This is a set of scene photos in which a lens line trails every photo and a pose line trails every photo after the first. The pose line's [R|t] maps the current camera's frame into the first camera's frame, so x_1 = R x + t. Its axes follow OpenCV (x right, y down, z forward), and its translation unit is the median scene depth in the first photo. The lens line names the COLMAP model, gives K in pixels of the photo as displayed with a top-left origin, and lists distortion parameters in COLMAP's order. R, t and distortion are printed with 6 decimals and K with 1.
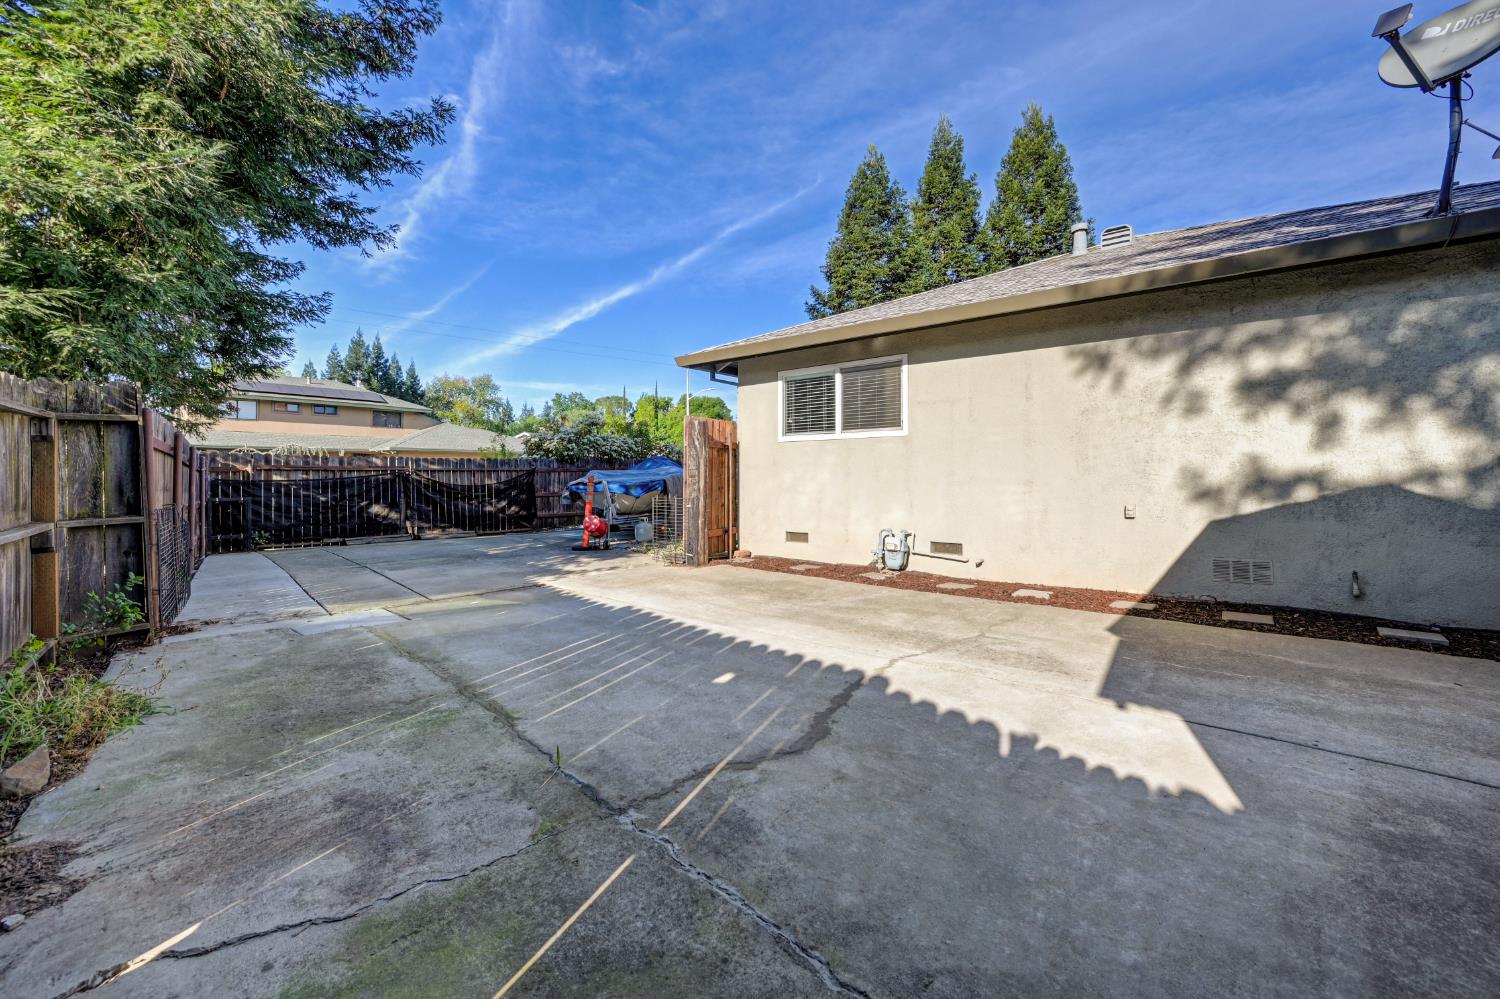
lens RADIAL K [[603.5, 0, 750.9], [0, 603.5, 480.3], [0, 0, 1]] dist [-0.002858, -0.000054]
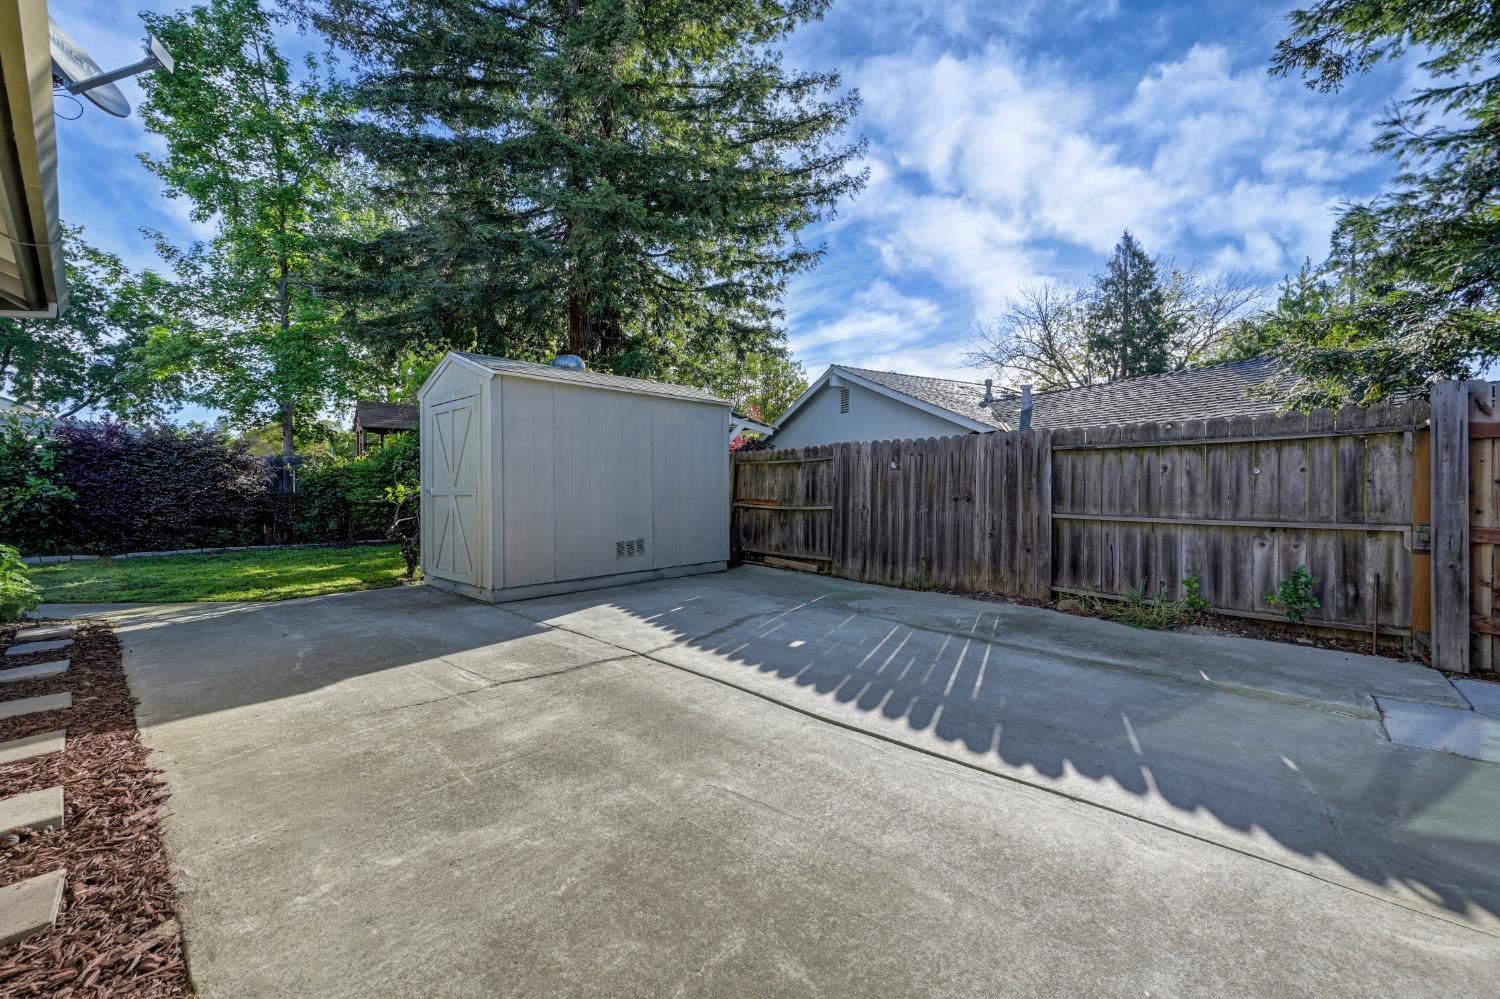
lens RADIAL K [[595.7, 0, 755.9], [0, 595.7, 482.5], [0, 0, 1]] dist [0.002828, 0.000471]
pose [[-0.999643, 0.005516, 0.026144, 0.006592], [0.005442, 0.999981, -0.002892, -0.008992], [-0.026160, -0.002749, -0.999654, 1.592435]]
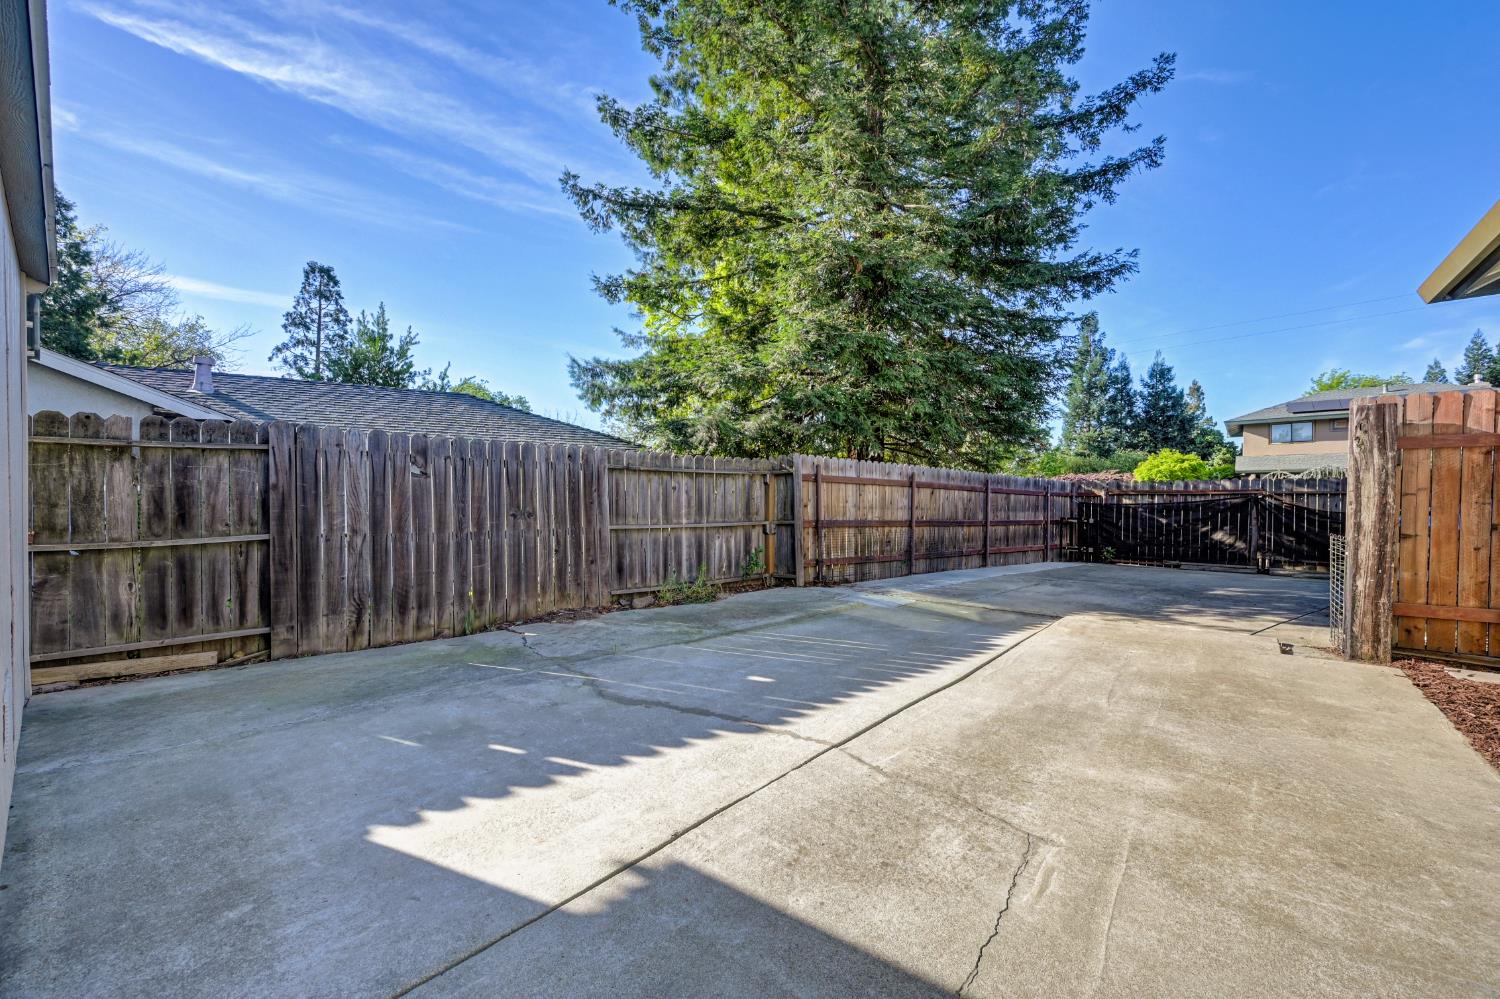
lens RADIAL K [[588.9, 0, 748.2], [0, 588.9, 503.9], [0, 0, 1]] dist [-0.001220, 0.000091]
pose [[0.013316, 0.009316, -0.999868, 0.746980], [-0.008636, 0.999920, 0.009201, -0.009225], [0.999874, 0.008512, 0.013396, 0.673279]]
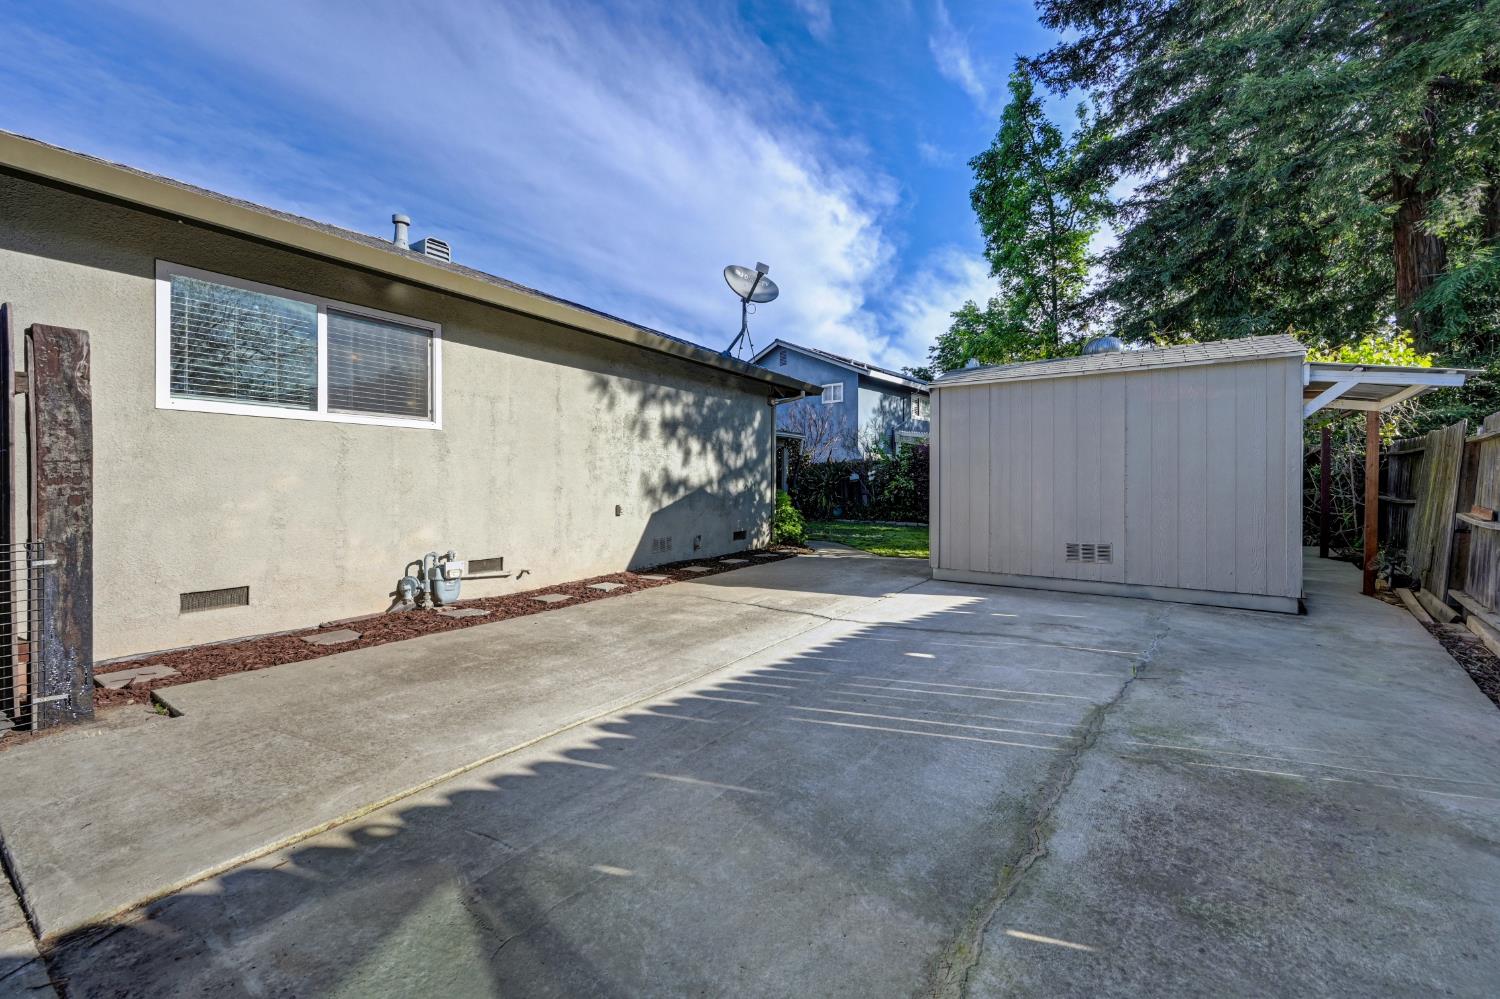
lens RADIAL K [[603.5, 0, 750.9], [0, 603.5, 480.3], [0, 0, 1]] dist [-0.002858, -0.000054]
pose [[-0.115069, 0.005879, 0.993340, -0.819345], [0.004760, 0.999974, -0.005367, -0.003942], [-0.993346, 0.004111, -0.115094, 1.022116]]
